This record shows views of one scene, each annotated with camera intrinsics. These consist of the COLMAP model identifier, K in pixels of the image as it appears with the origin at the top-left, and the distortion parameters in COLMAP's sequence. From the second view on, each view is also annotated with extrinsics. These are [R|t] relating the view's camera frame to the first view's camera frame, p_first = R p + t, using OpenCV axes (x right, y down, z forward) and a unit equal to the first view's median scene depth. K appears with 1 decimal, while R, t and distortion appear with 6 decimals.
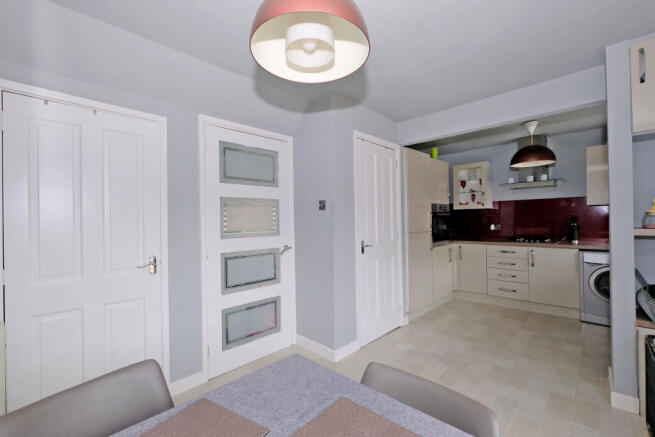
lens RADIAL K [[286.6, 0, 325.3], [0, 286.6, 217.8], [0, 0, 1]] dist [0.000072, -0.001138]
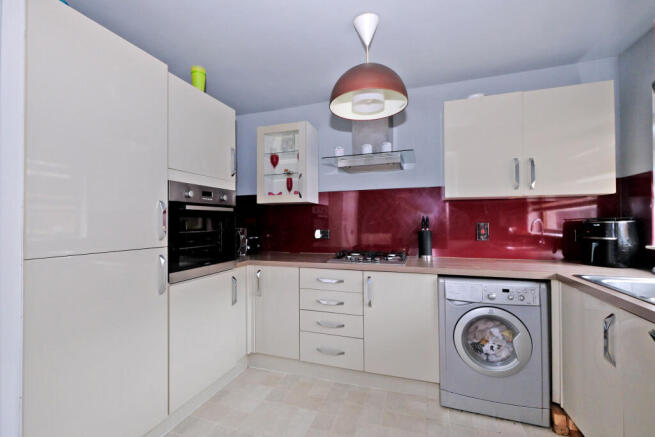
lens RADIAL K [[286.6, 0, 324.6], [0, 286.6, 218.5], [0, 0, 1]] dist [0.000072, -0.001138]
pose [[0.904802, 0.012556, 0.425647, 0.379657], [-0.006191, 0.999847, -0.016334, 0.010501], [-0.425787, 0.012144, 0.904742, 0.498735]]
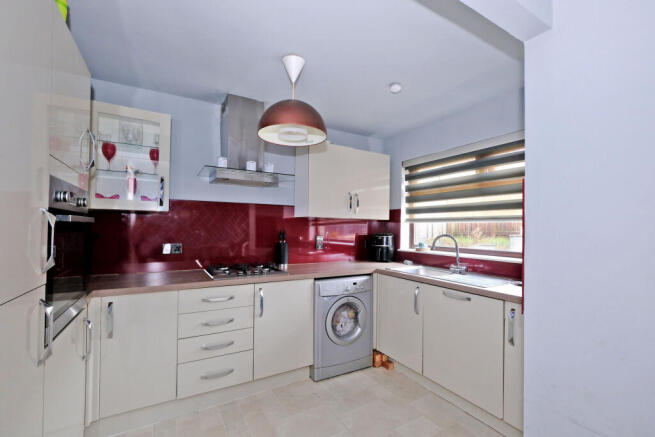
lens RADIAL K [[286.6, 0, 327.6], [0, 286.6, 226.0], [0, 0, 1]] dist [0.000072, -0.001138]
pose [[0.265372, 0.027697, 0.963748, 0.183436], [-0.015426, 0.999581, -0.024479, -0.000861], [-0.964023, -0.008371, 0.265688, 0.660198]]
